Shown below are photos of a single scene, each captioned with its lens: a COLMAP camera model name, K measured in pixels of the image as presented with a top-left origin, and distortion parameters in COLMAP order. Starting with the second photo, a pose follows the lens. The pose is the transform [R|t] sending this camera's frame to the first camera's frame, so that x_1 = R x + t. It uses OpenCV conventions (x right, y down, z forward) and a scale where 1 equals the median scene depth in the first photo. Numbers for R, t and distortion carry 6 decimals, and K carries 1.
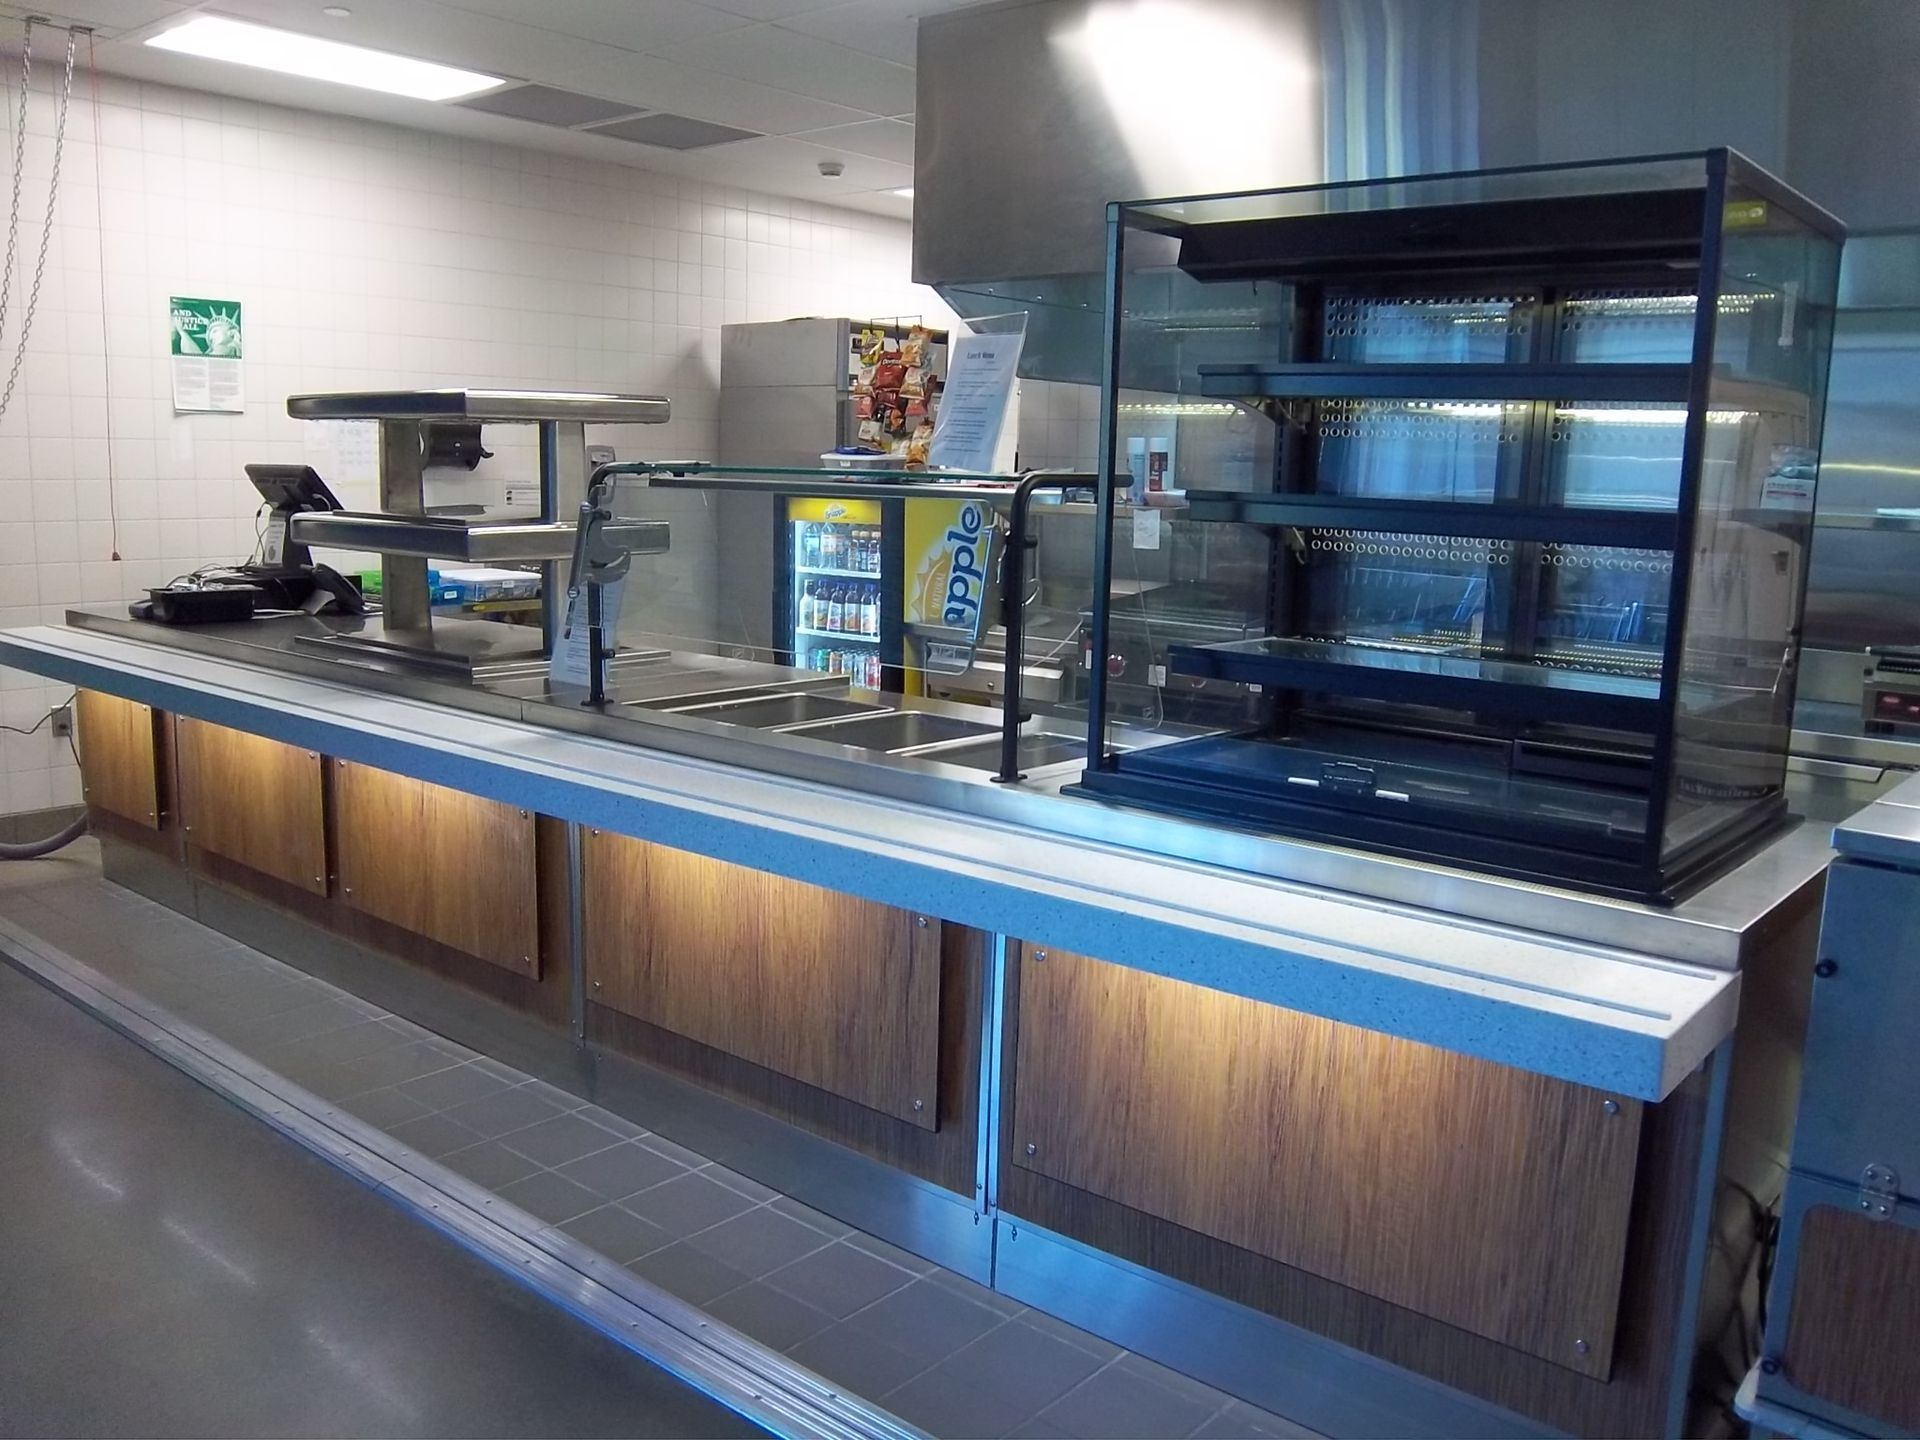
lens RADIAL K [[1615.2, 0, 964.0], [0, 1615.2, 728.9], [0, 0, 1]] dist [-0.111232, 0.083383]
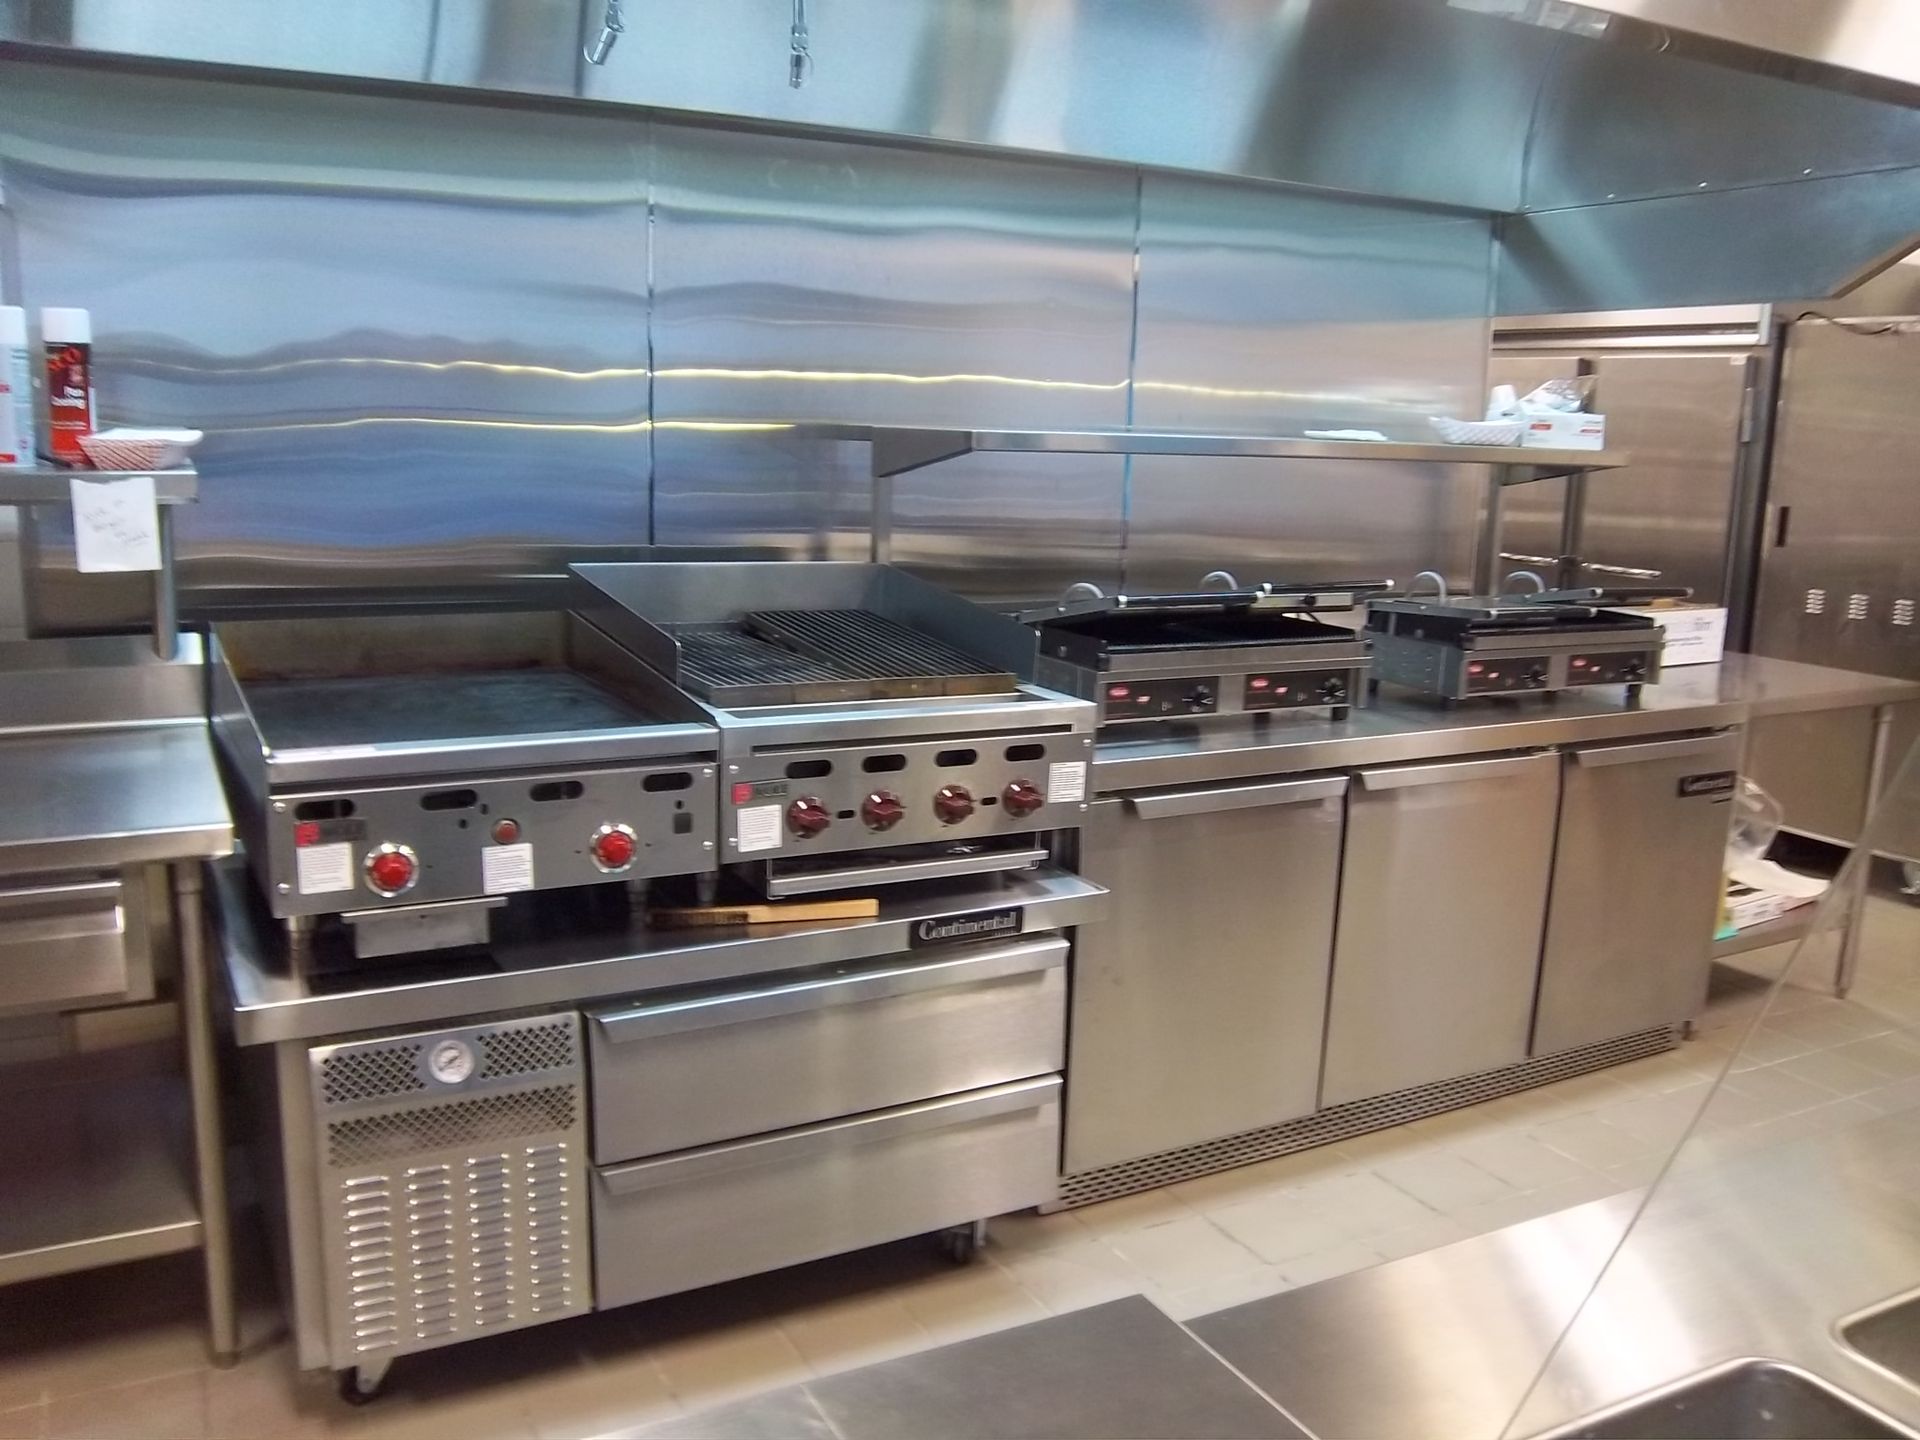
lens RADIAL K [[1615.2, 0, 955.5], [0, 1615.2, 732.0], [0, 0, 1]] dist [-0.111232, 0.083383]
pose [[0.377812, -0.192194, 0.905715, -0.330154], [0.132901, 0.979346, 0.152380, -0.182798], [-0.916294, 0.062800, 0.395551, 1.111362]]
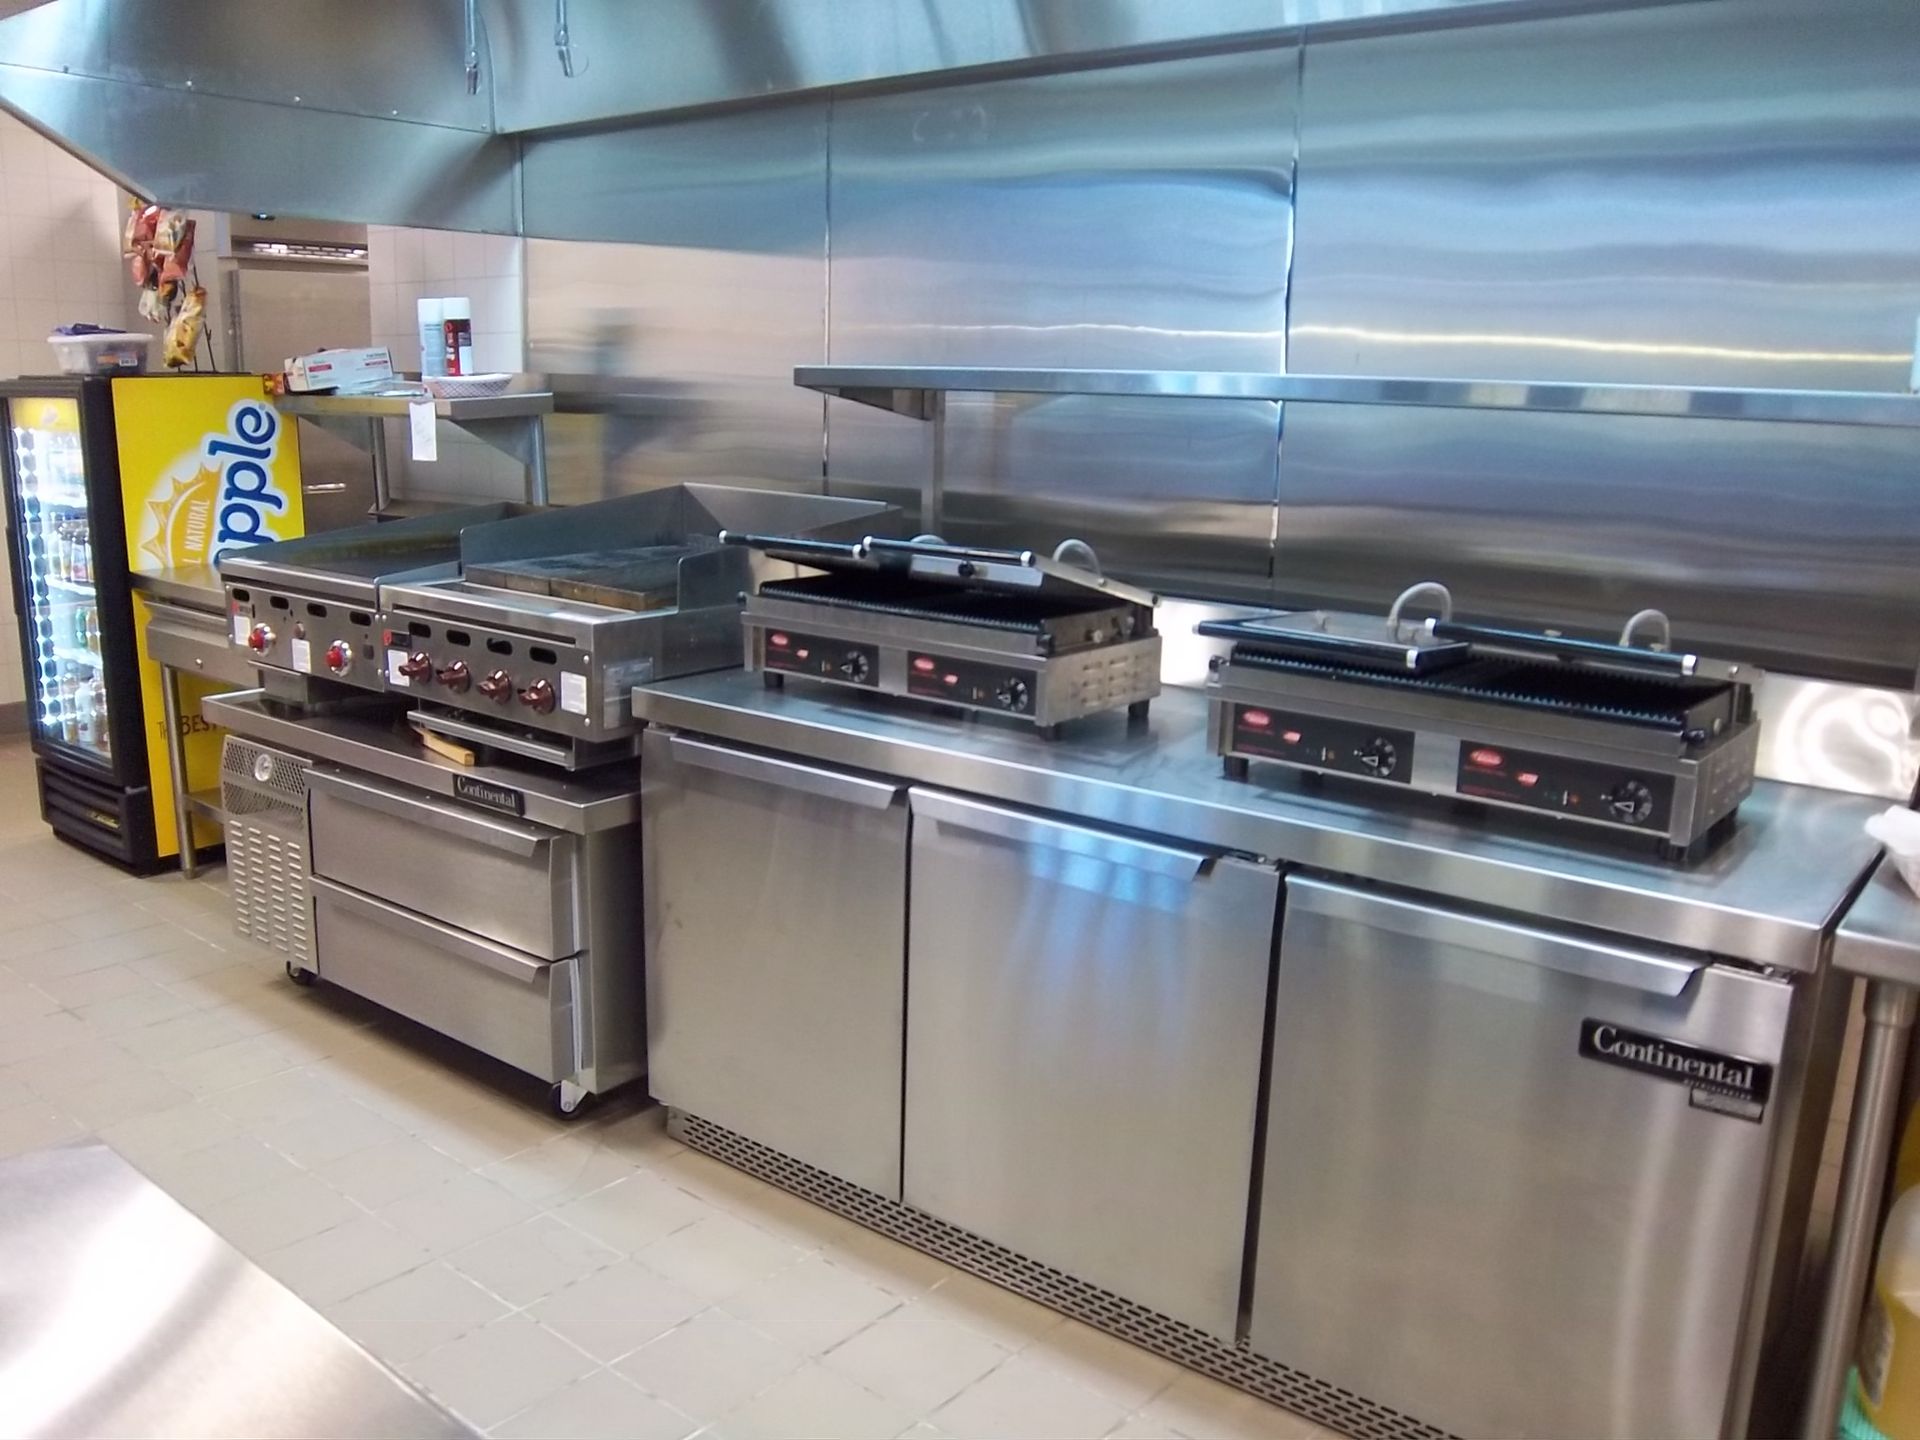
lens RADIAL K [[1615.2, 0, 969.3], [0, 1615.2, 729.4], [0, 0, 1]] dist [-0.111232, 0.083383]
pose [[0.999964, -0.007269, 0.004411, 0.598872], [0.007030, 0.998625, 0.051951, -0.054397], [-0.004783, -0.051918, 0.998640, 0.550351]]
